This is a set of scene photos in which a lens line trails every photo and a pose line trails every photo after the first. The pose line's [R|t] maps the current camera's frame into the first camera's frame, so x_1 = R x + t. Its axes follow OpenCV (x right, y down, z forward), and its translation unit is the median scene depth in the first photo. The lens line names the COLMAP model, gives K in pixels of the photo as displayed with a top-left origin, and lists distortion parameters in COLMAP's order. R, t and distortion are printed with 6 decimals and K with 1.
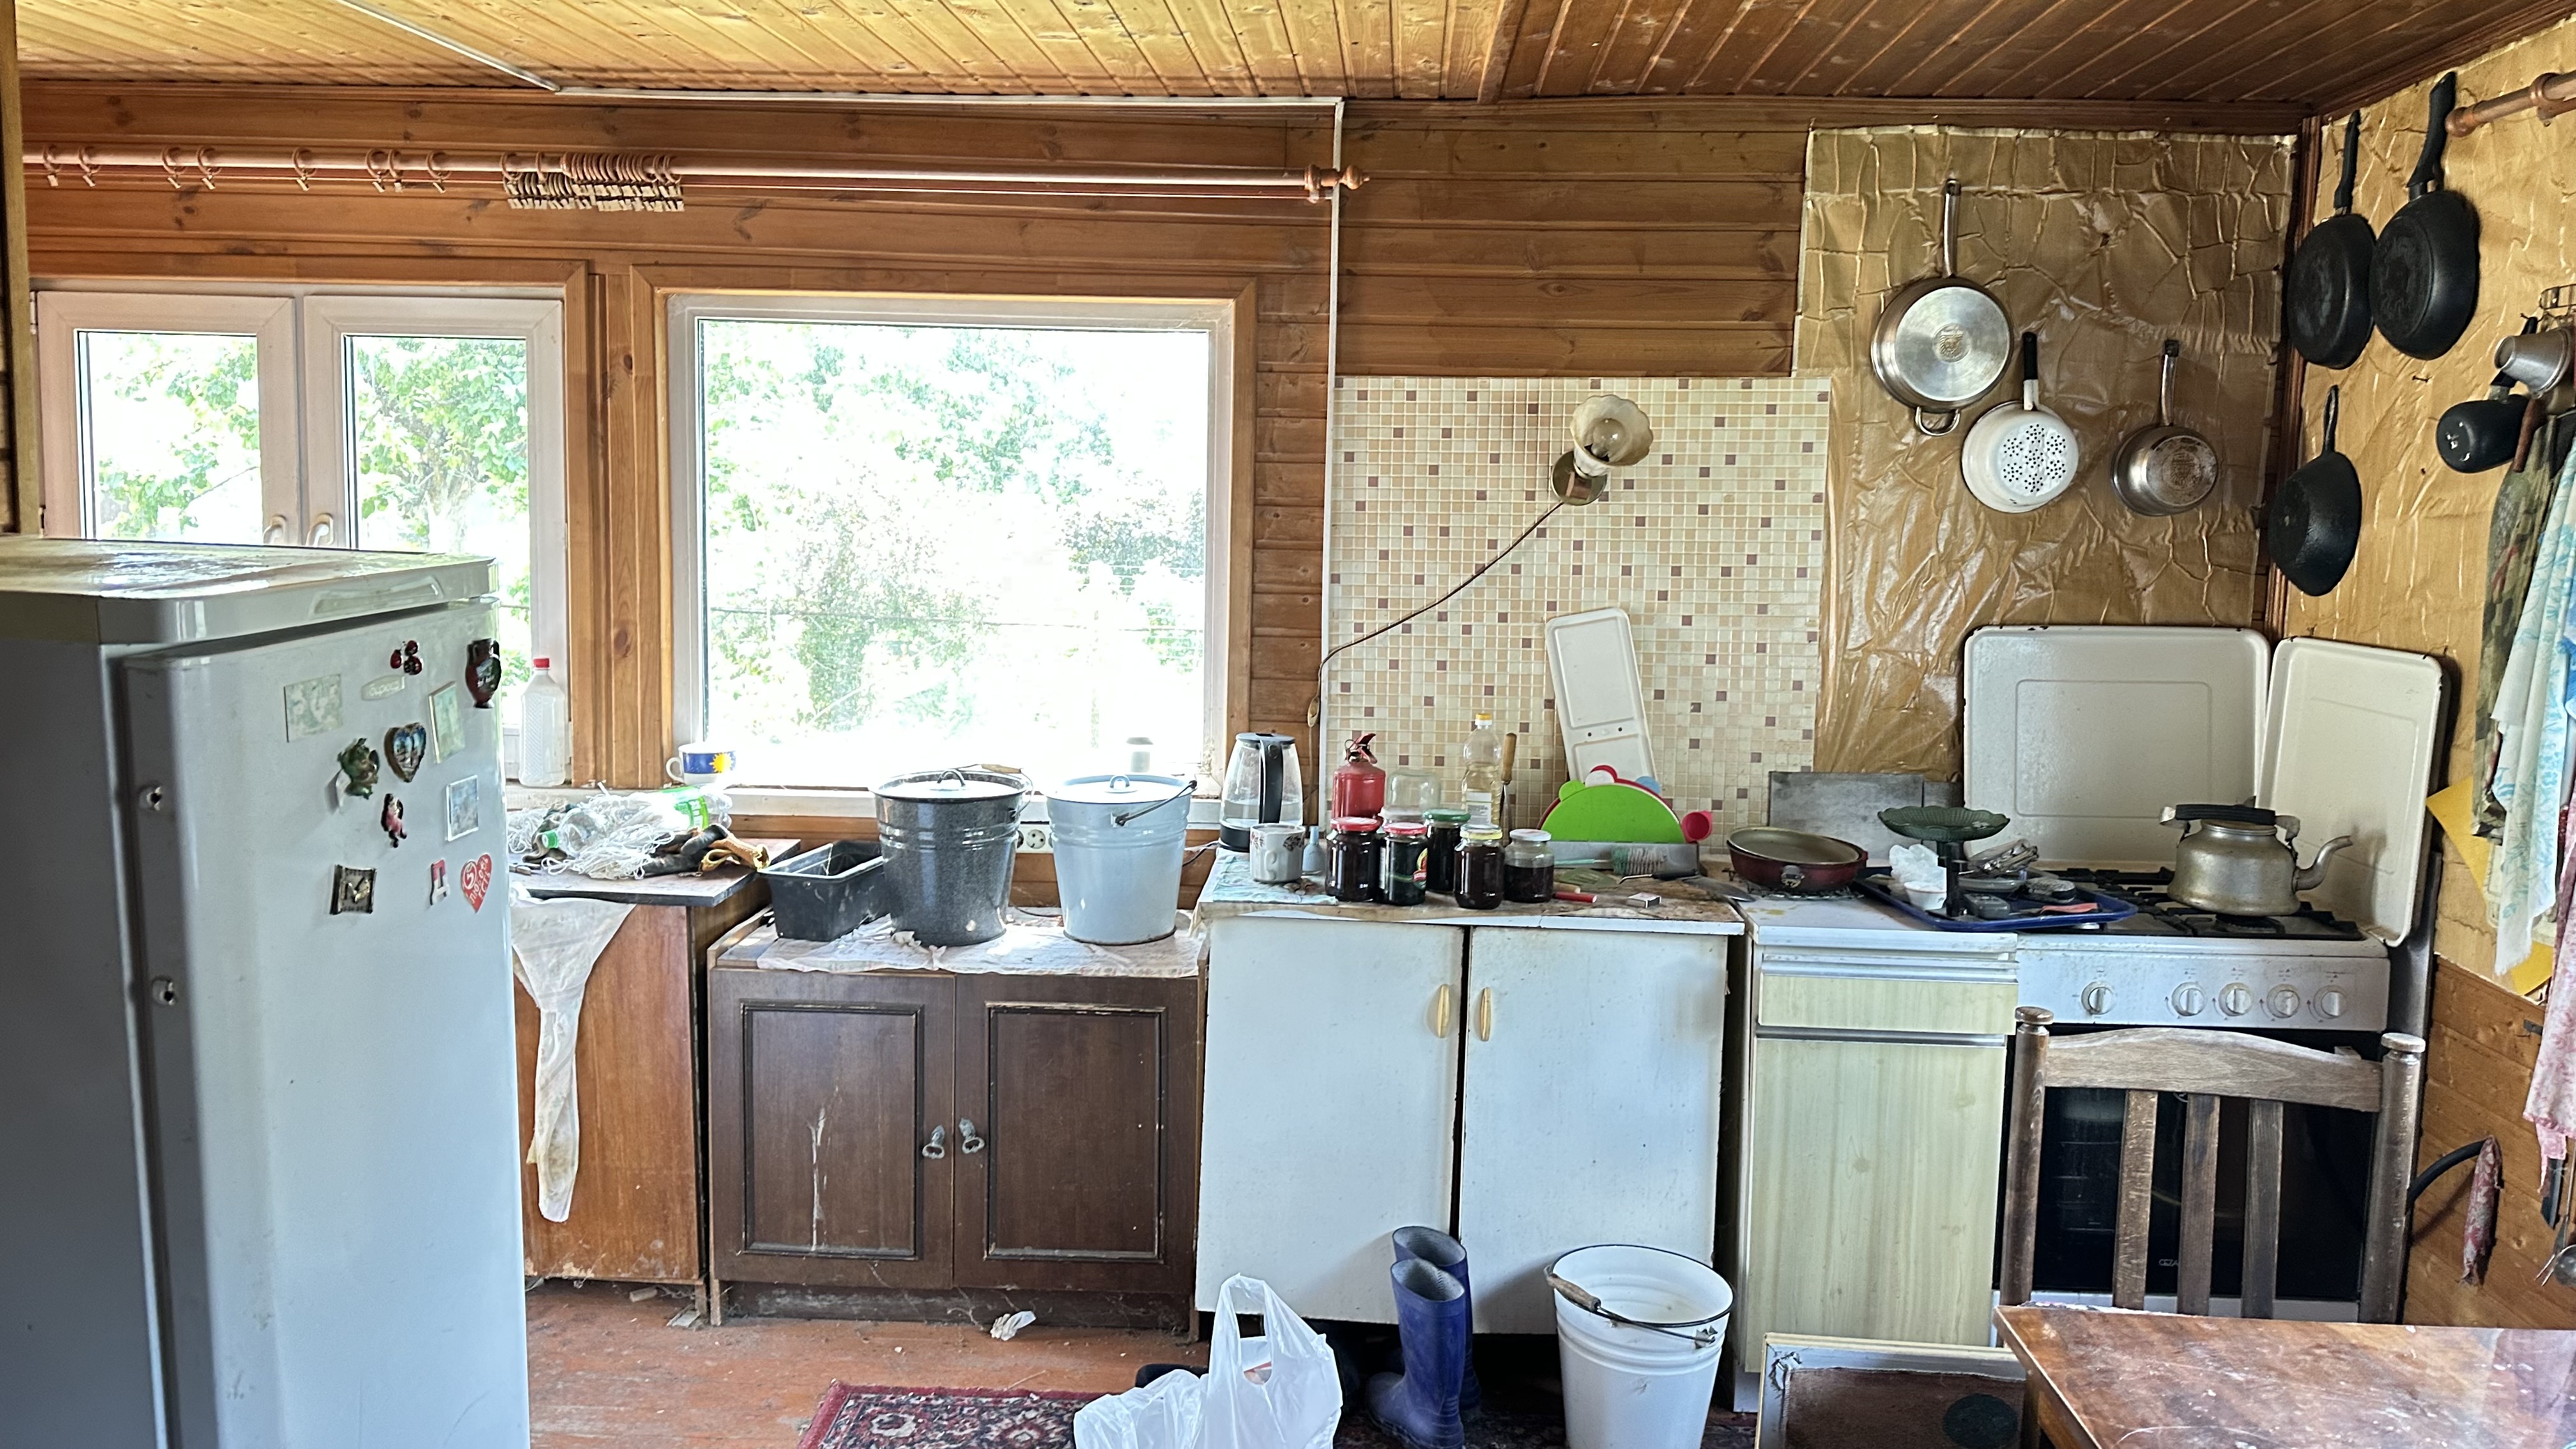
lens RADIAL K [[1805.2, 0, 1293.3], [0, 1805.2, 704.4], [0, 0, 1]] dist [0.070433, -0.086710]
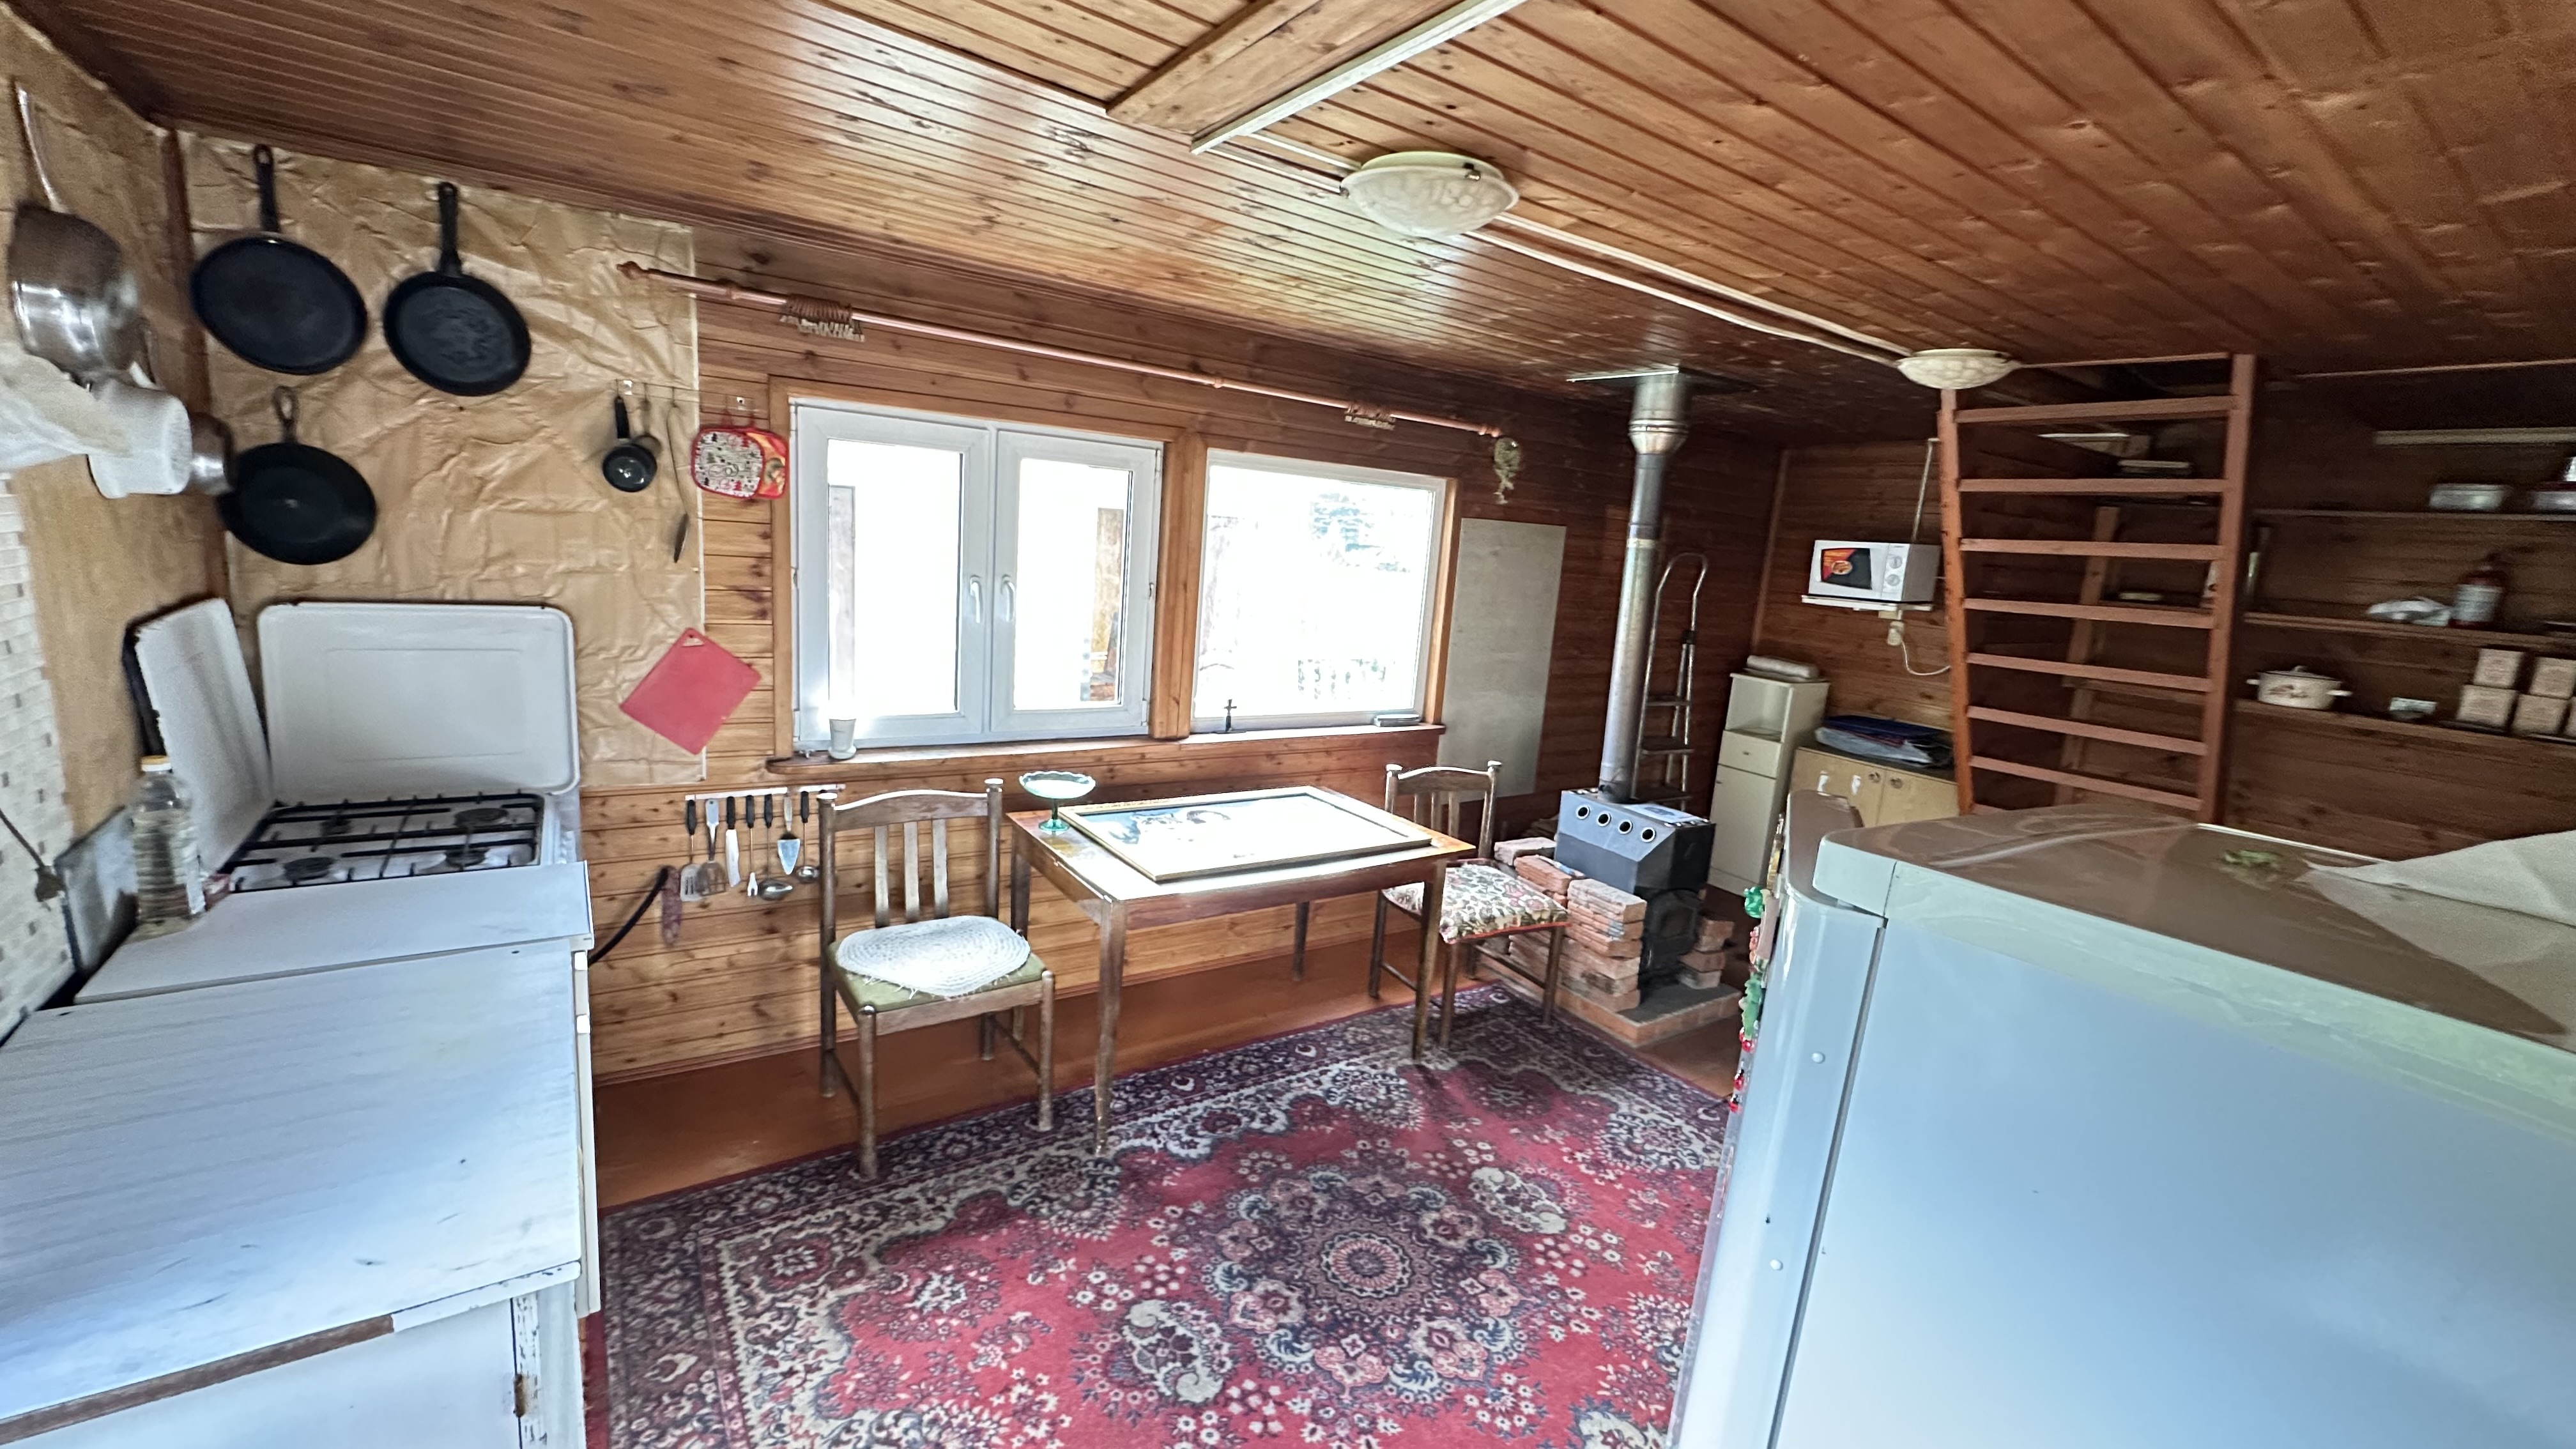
lens RADIAL K [[1027.8, 0, 1292.5], [0, 1027.8, 724.6], [0, 0, 1]] dist [-0.003137, 0.000726]
pose [[-0.607493, -0.217370, 0.764005, -0.372336], [-0.008530, 0.963558, 0.267363, -0.139980], [-0.794280, 0.155904, -0.587209, 0.863625]]
